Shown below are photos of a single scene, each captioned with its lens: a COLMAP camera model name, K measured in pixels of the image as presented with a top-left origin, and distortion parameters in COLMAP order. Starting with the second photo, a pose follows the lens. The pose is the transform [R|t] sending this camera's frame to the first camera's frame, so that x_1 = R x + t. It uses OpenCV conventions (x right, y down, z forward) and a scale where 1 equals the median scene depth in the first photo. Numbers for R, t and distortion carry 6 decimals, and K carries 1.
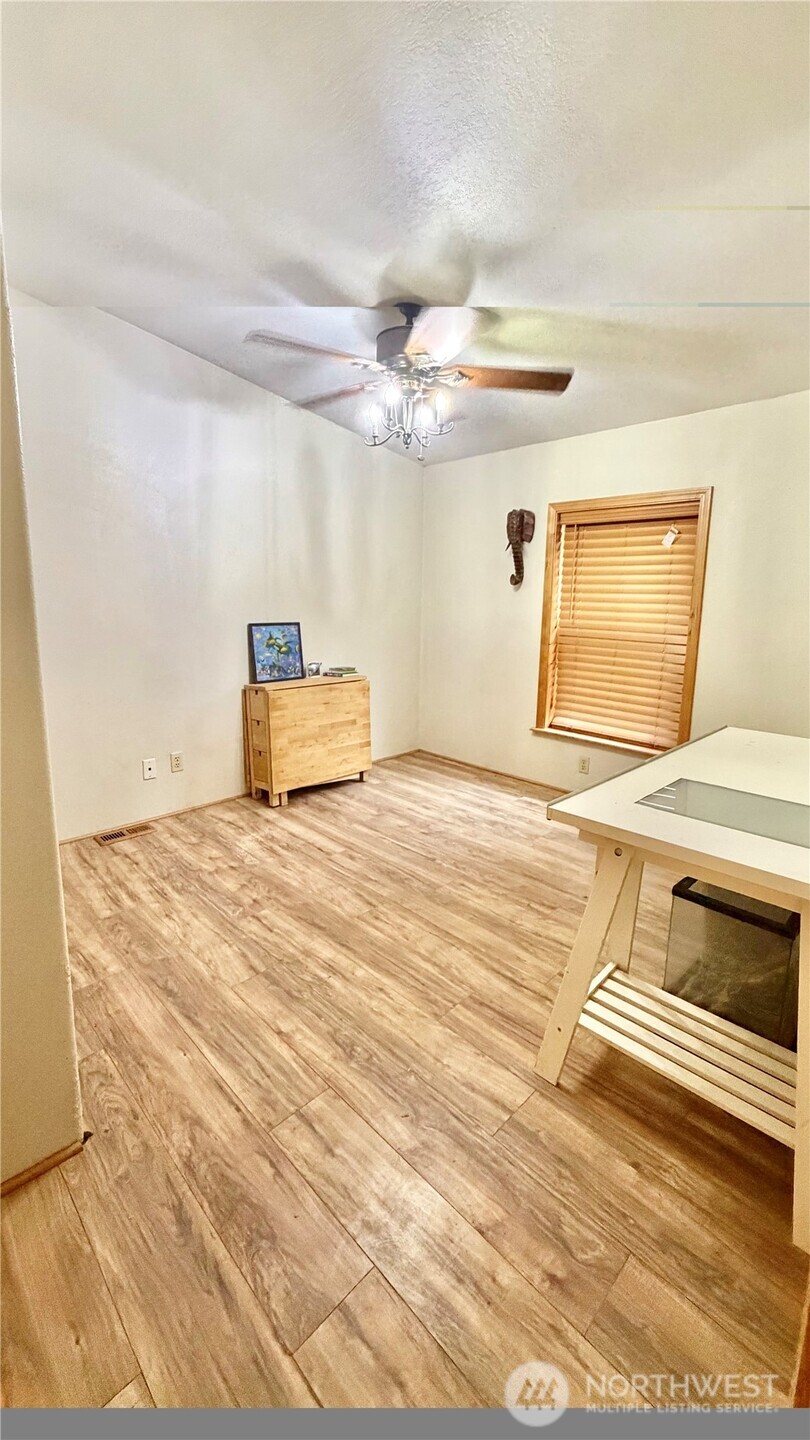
lens RADIAL K [[568.5, 0, 405.0], [0, 568.5, 720.0], [0, 0, 1]] dist [0.002154, 0.000532]
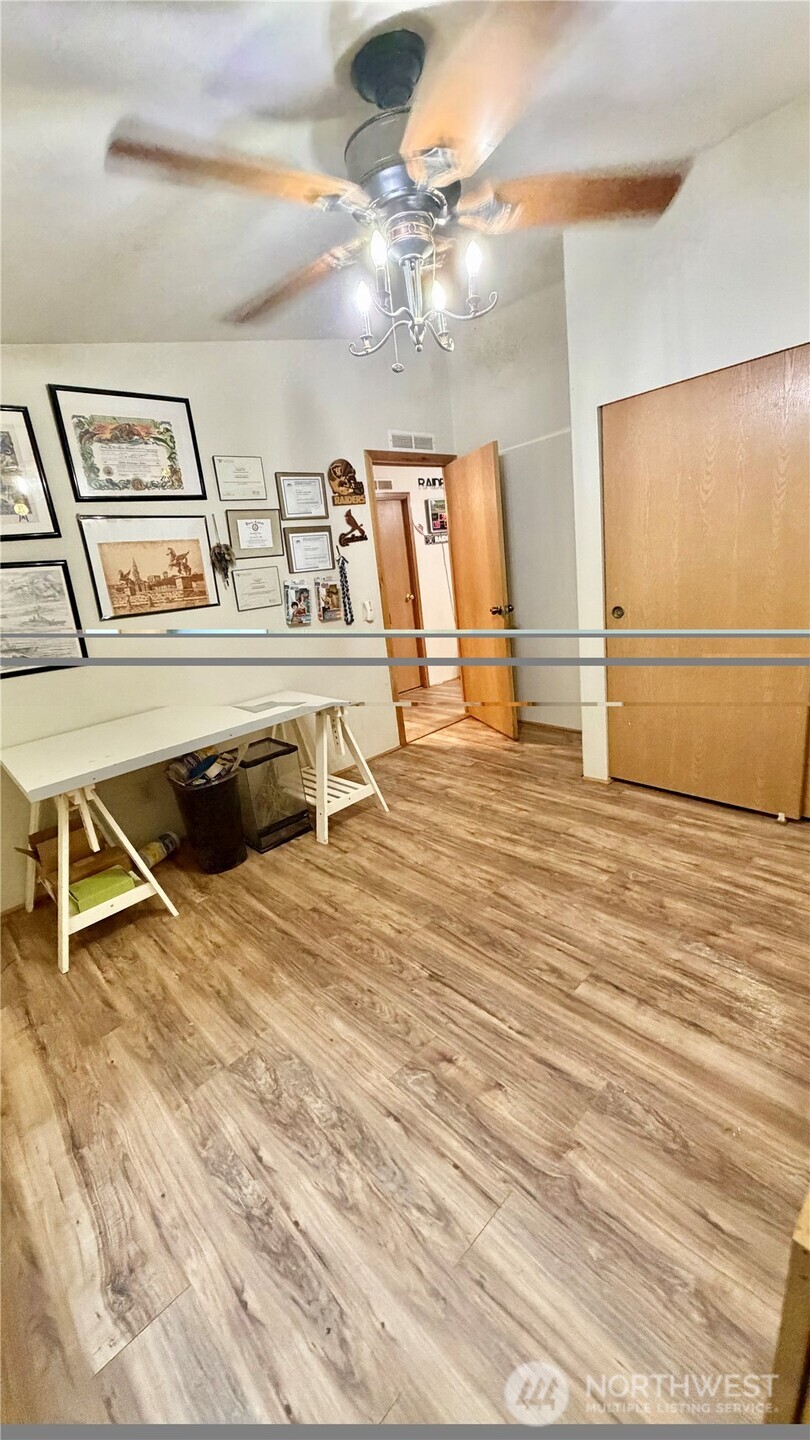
lens RADIAL K [[568.5, 0, 405.0], [0, 568.5, 720.0], [0, 0, 1]] dist [0.002154, 0.000532]
pose [[-0.994837, 0.087373, 0.051631, 0.024072], [0.101469, 0.866189, 0.489307, -0.413082], [-0.001970, 0.492019, -0.870582, 1.683509]]
